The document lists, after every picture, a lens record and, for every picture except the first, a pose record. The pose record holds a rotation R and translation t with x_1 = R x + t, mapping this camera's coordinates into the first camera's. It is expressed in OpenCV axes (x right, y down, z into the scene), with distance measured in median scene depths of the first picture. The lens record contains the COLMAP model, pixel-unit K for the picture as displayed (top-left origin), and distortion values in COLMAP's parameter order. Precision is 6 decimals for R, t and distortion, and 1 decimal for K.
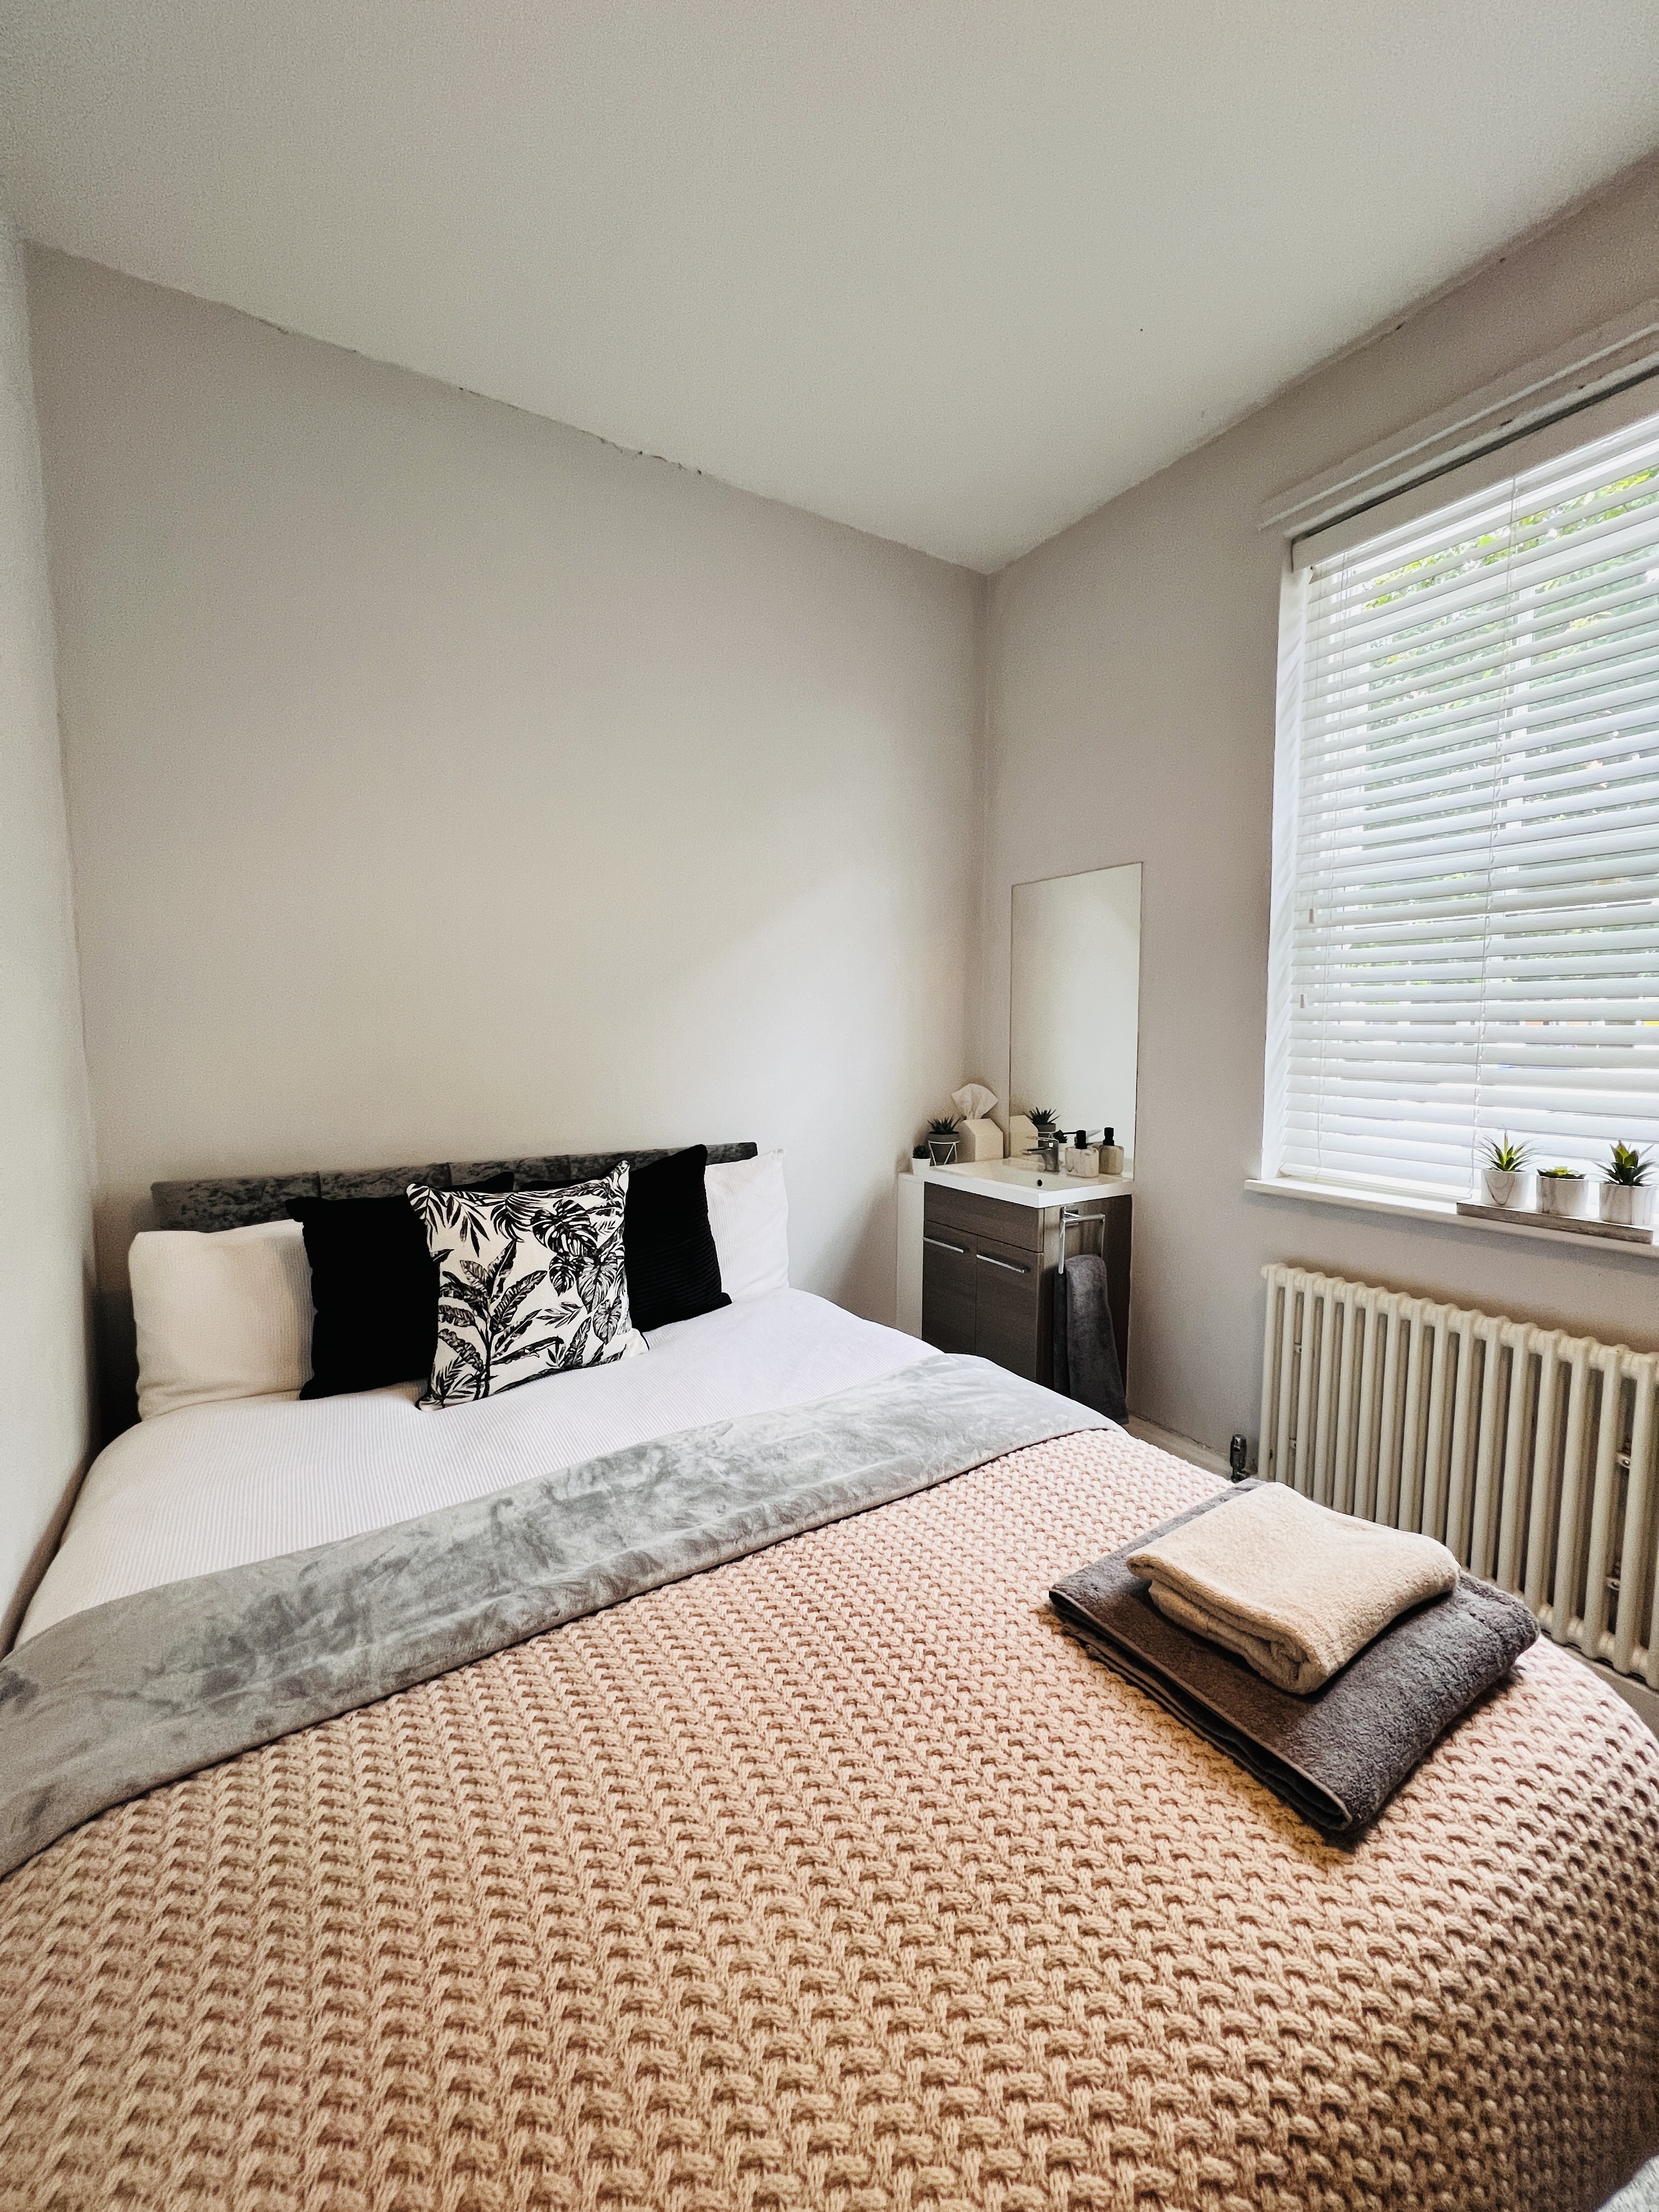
lens RADIAL K [[882.5, 0, 831.0], [0, 882.5, 1099.0], [0, 0, 1]] dist [-0.001239, -0.000051]
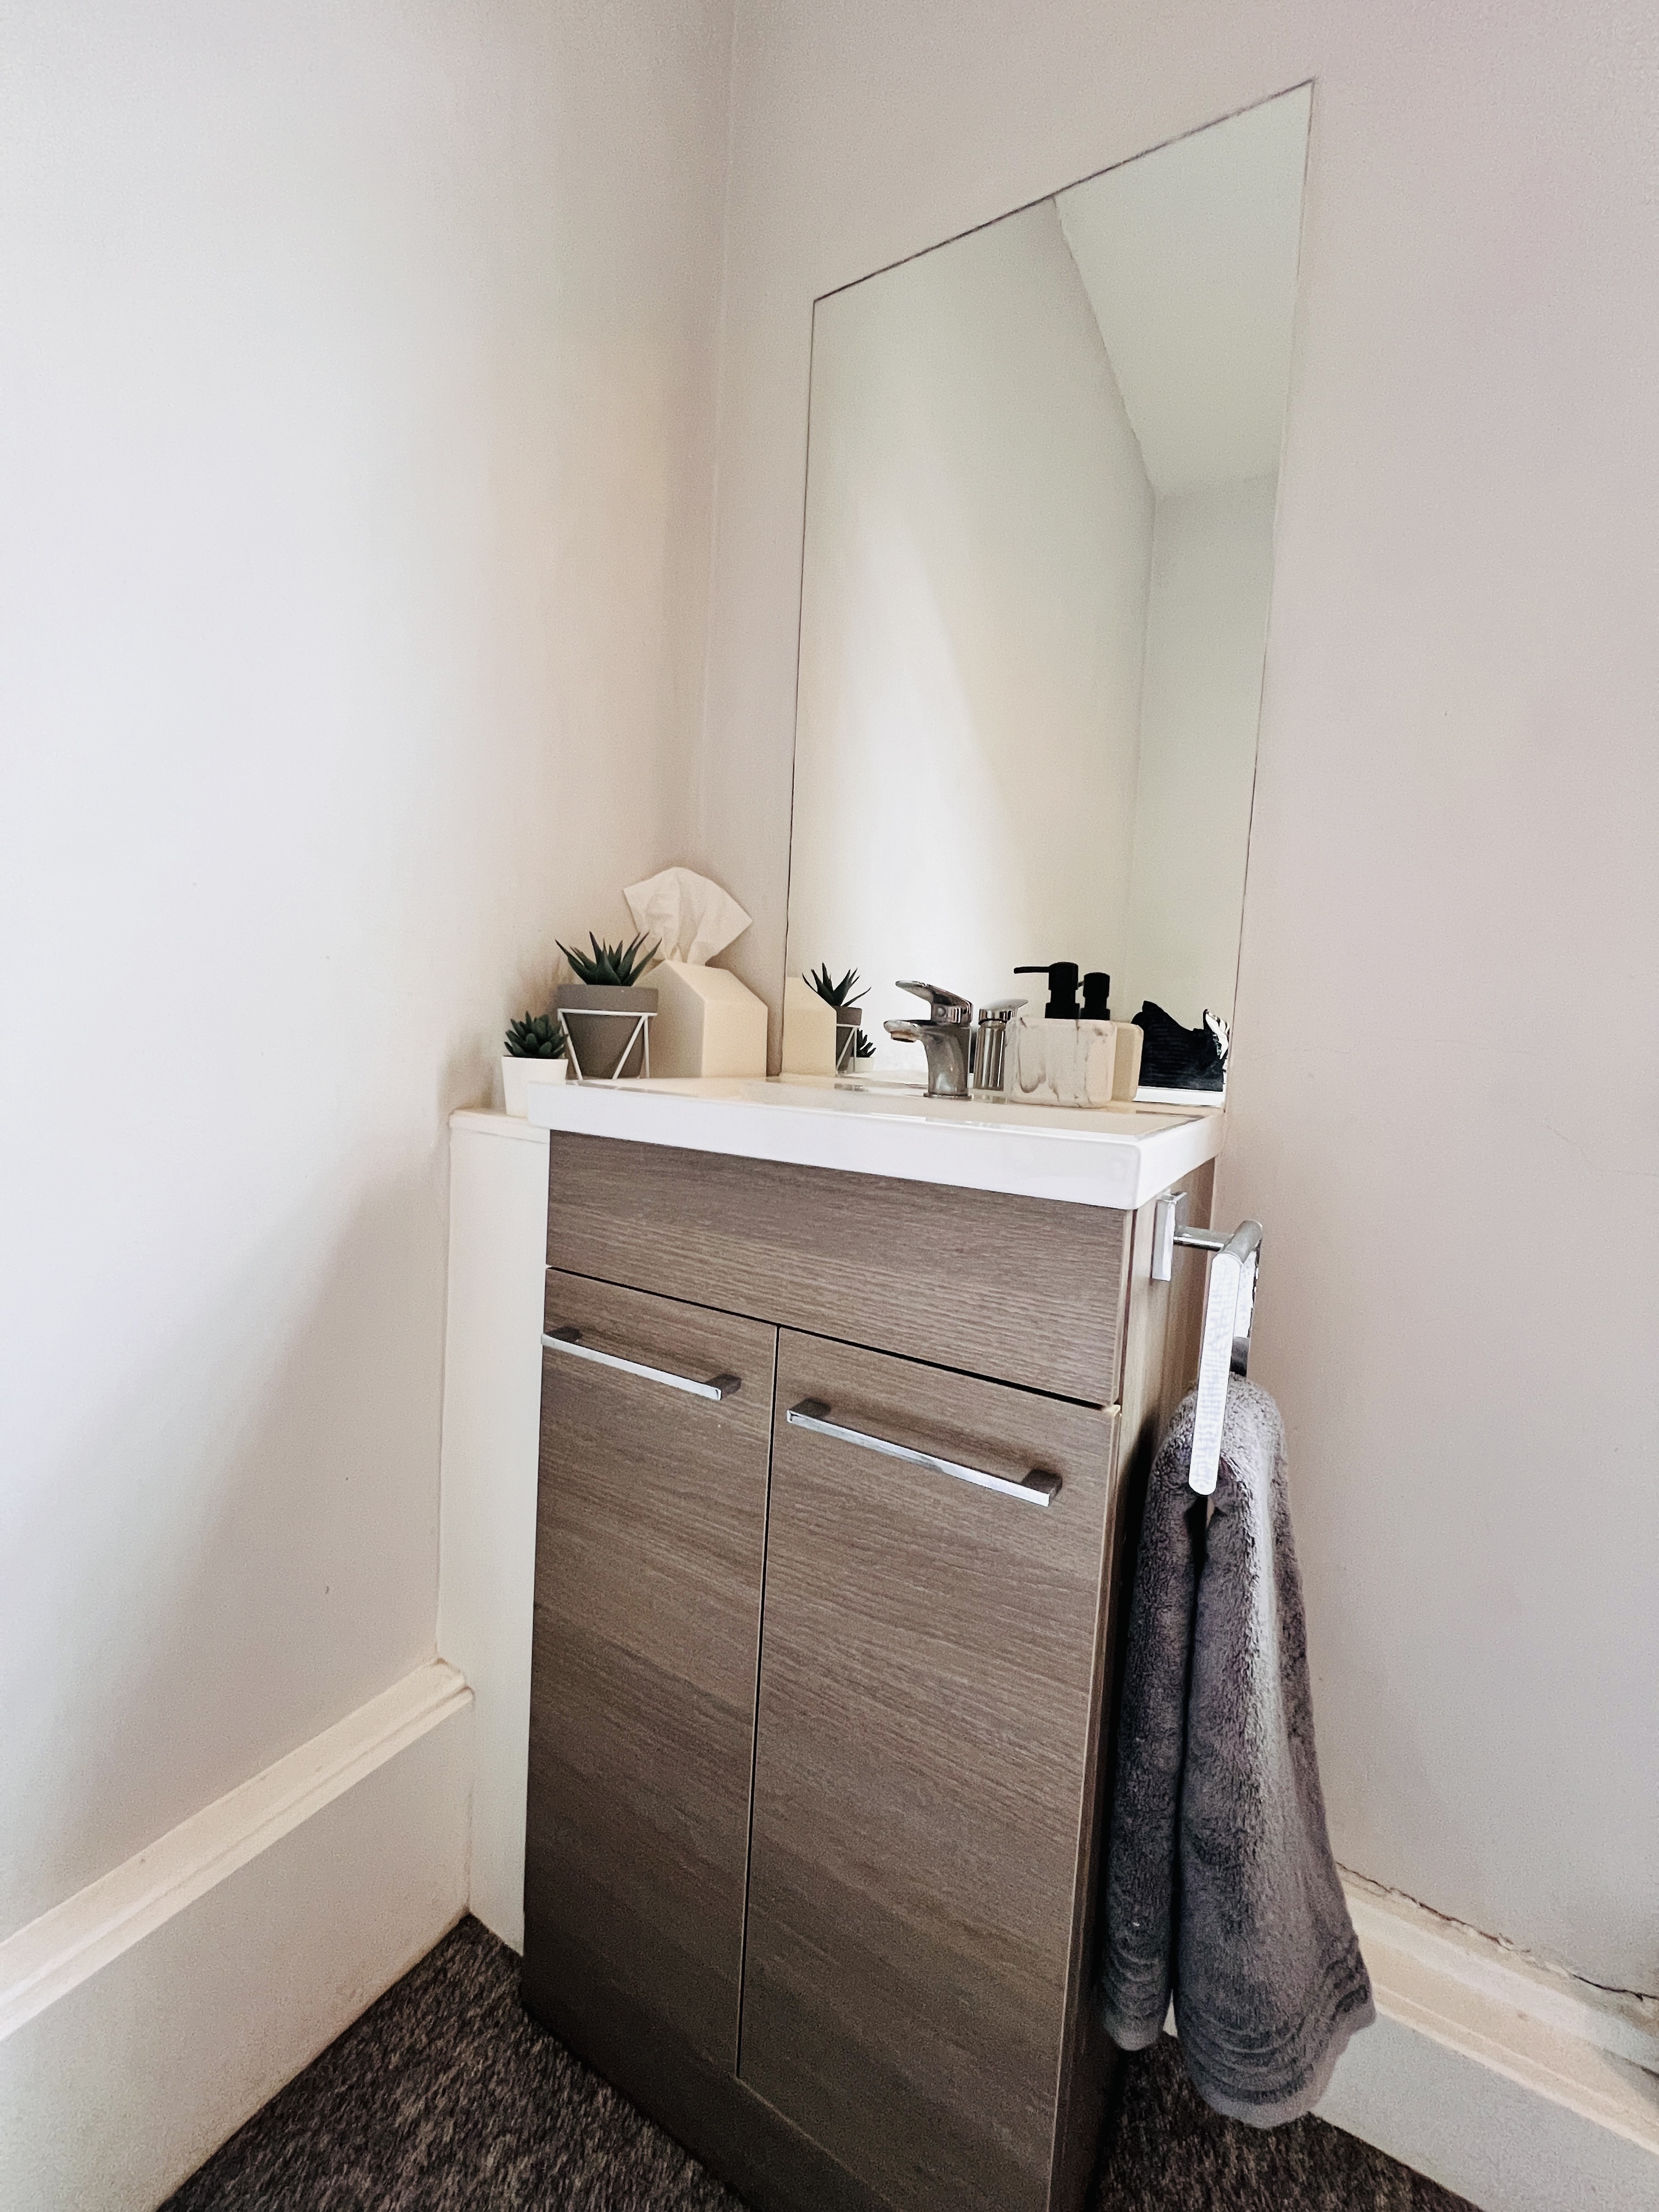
lens RADIAL K [[885.8, 0, 831.5], [0, 885.8, 1112.4], [0, 0, 1]] dist [-0.003745, 0.000986]
pose [[0.898845, 0.008417, 0.438185, 0.098131], [-0.012296, 0.999906, 0.006017, 0.131243], [-0.438094, -0.010796, 0.898865, 1.090611]]
